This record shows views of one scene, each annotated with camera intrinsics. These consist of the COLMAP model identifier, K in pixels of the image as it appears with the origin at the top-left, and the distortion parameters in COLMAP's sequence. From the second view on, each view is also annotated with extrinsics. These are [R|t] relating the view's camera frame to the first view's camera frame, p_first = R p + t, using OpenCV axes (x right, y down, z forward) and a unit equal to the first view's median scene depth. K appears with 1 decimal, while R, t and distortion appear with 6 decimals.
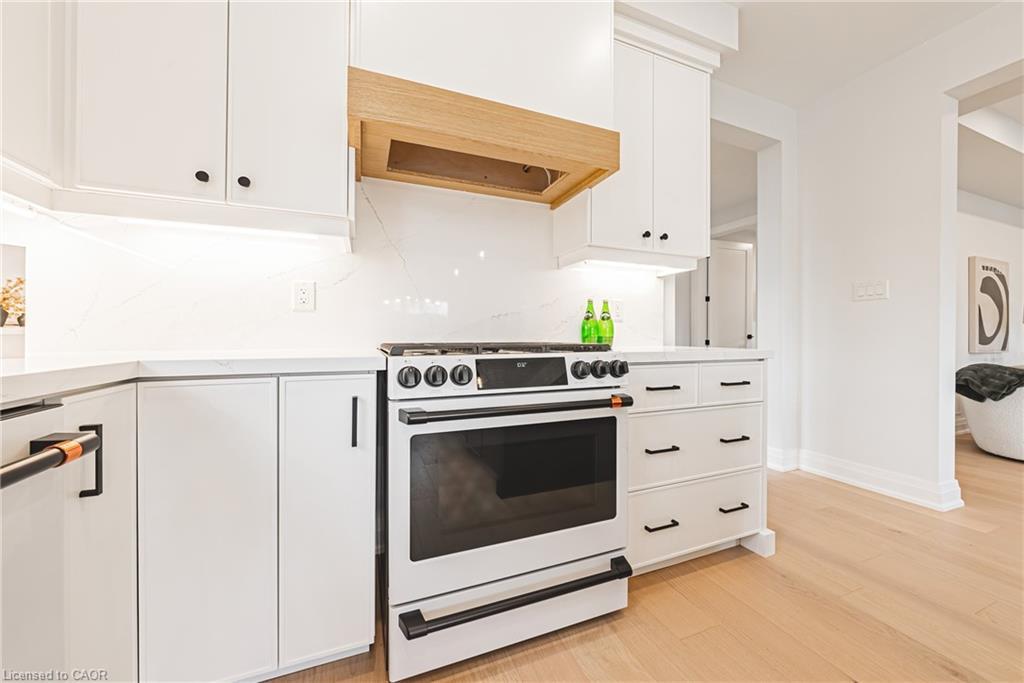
lens RADIAL K [[361.2, 0, 510.9], [0, 361.2, 335.6], [0, 0, 1]] dist [-0.005330, -0.000019]
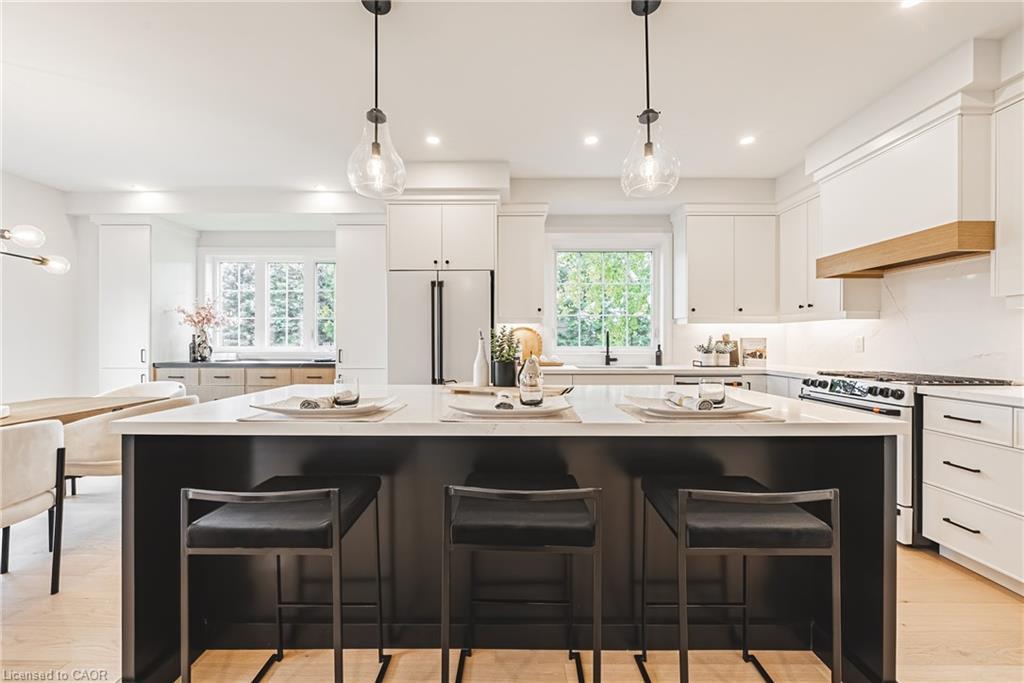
lens RADIAL K [[361.2, 0, 510.9], [0, 361.2, 335.6], [0, 0, 1]] dist [-0.005330, -0.000019]
pose [[-0.372388, -0.023539, -0.927778, 1.993071], [-0.003419, 0.999706, -0.023992, -0.105371], [0.928071, -0.005762, -0.372359, -0.015612]]
